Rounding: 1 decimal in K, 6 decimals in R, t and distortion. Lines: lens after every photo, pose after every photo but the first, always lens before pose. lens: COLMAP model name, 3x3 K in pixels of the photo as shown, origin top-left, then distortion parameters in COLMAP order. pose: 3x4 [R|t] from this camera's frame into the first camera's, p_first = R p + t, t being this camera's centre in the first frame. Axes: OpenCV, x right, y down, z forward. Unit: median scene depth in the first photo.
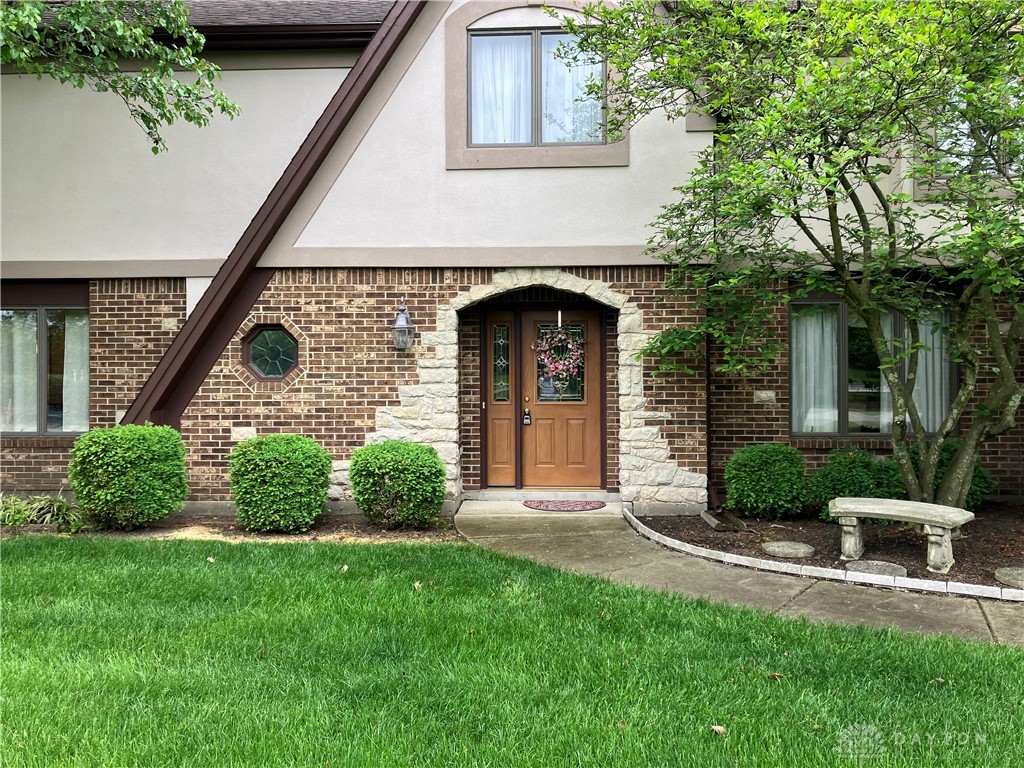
lens RADIAL K [[838.0, 0, 502.3], [0, 838.0, 372.8], [0, 0, 1]] dist [0.054529, -0.066811]
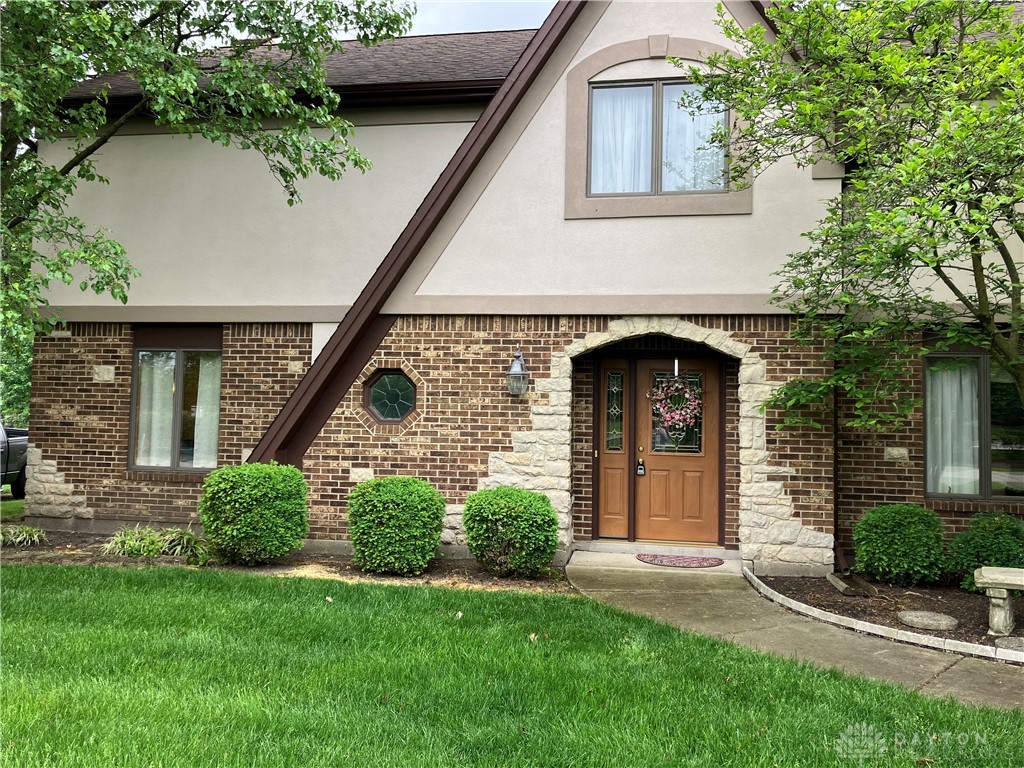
lens RADIAL K [[838.0, 0, 501.8], [0, 838.0, 374.4], [0, 0, 1]] dist [0.054529, -0.066811]
pose [[0.992052, 0.017568, -0.124594, -0.013330], [-0.023985, 0.998452, -0.050190, -0.002748], [0.123519, 0.052779, 0.990938, 0.001634]]
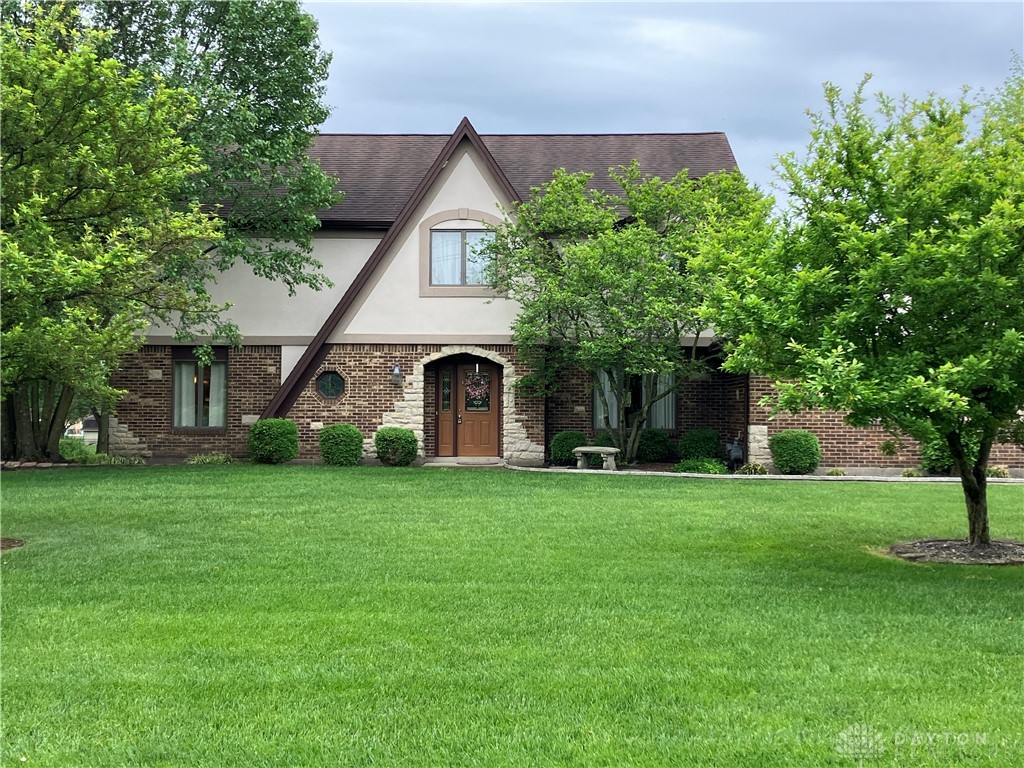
lens RADIAL K [[1268.1, 0, 512.7], [0, 1268.1, 360.7], [0, 0, 1]] dist [0.204515, 0.000000]
pose [[0.999679, 0.008314, 0.023949, 0.094614], [-0.007438, 0.999308, -0.036437, 0.027363], [-0.024236, 0.036247, 0.999049, -2.244782]]
